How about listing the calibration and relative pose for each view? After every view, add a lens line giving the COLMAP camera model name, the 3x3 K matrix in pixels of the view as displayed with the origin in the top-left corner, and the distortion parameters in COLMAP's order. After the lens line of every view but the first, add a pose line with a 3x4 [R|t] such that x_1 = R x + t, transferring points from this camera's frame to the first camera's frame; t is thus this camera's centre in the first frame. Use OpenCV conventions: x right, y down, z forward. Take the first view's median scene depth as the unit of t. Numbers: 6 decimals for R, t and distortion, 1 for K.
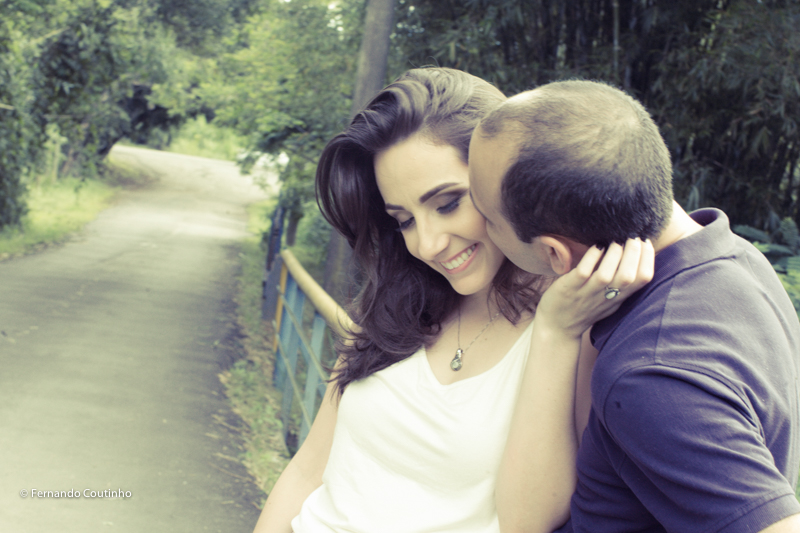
lens RADIAL K [[1462.8, 0, 399.9], [0, 1462.8, 241.4], [0, 0, 1]] dist [0.014296, -3.315711]
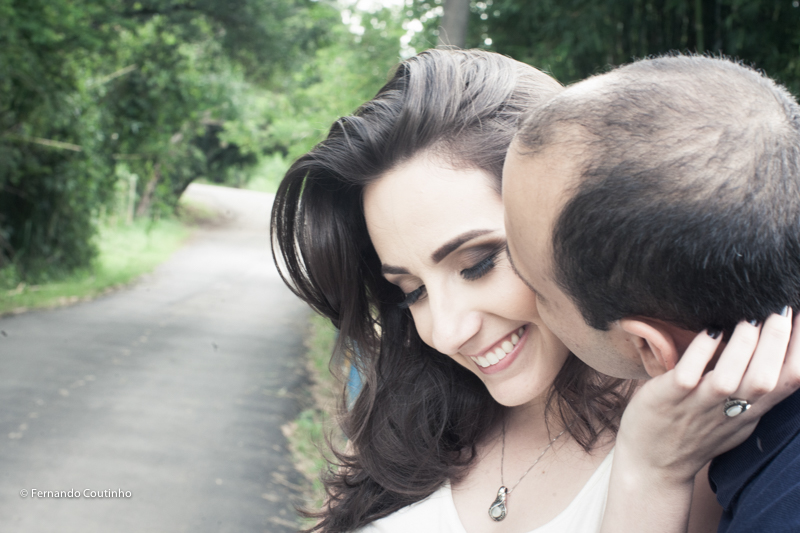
lens RADIAL K [[1450.4, 0, 399.8], [0, 1450.4, 237.6], [0, 0, 1]] dist [-0.468217, -0.049860]
pose [[0.998006, -0.021341, -0.059401, 0.034448], [0.019825, 0.999466, -0.025987, -0.020005], [0.059924, 0.024758, 0.997896, 0.363772]]
